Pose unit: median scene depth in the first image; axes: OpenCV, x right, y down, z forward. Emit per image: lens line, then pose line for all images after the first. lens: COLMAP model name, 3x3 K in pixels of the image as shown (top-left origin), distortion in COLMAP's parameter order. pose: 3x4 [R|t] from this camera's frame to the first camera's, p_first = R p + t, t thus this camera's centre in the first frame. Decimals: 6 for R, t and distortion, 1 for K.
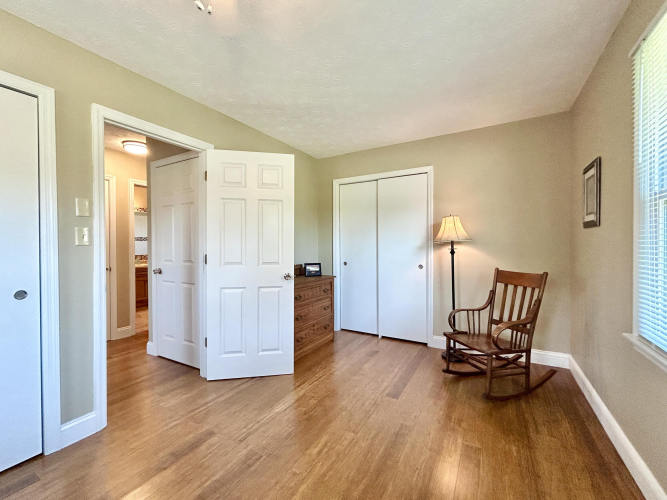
lens RADIAL K [[284.8, 0, 331.0], [0, 284.8, 248.6], [0, 0, 1]] dist [-0.002820, 0.001806]
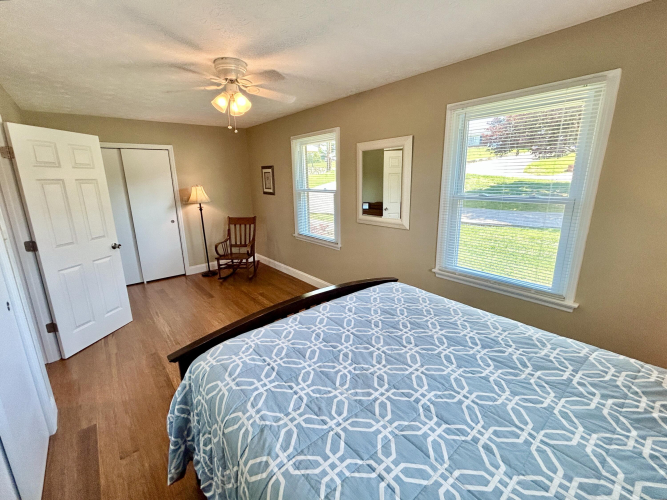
lens RADIAL K [[284.8, 0, 336.1], [0, 284.8, 247.3], [0, 0, 1]] dist [-0.002820, 0.001806]
pose [[0.335349, -0.224120, 0.915047, -0.863188], [0.025822, 0.973113, 0.228878, -0.133011], [-0.941740, -0.053125, 0.332120, -0.234752]]
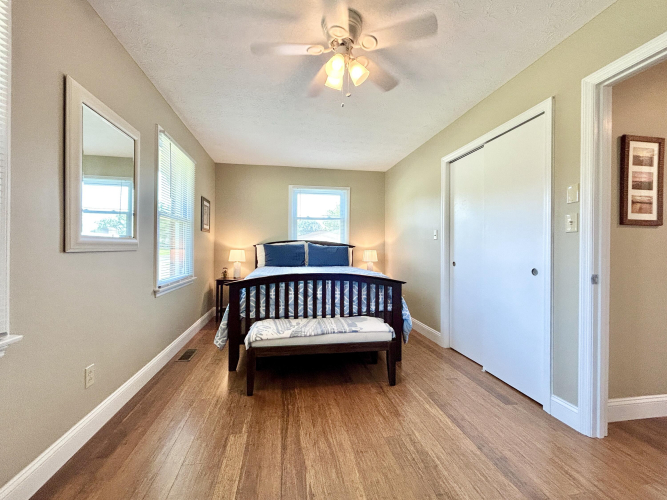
lens RADIAL K [[284.8, 0, 330.3], [0, 284.8, 248.4], [0, 0, 1]] dist [-0.002820, 0.001806]
pose [[-0.767684, -0.000020, -0.640828, 0.264681], [-0.009416, 0.999892, 0.011249, 0.027637], [0.640759, 0.014670, -0.767602, 0.786441]]
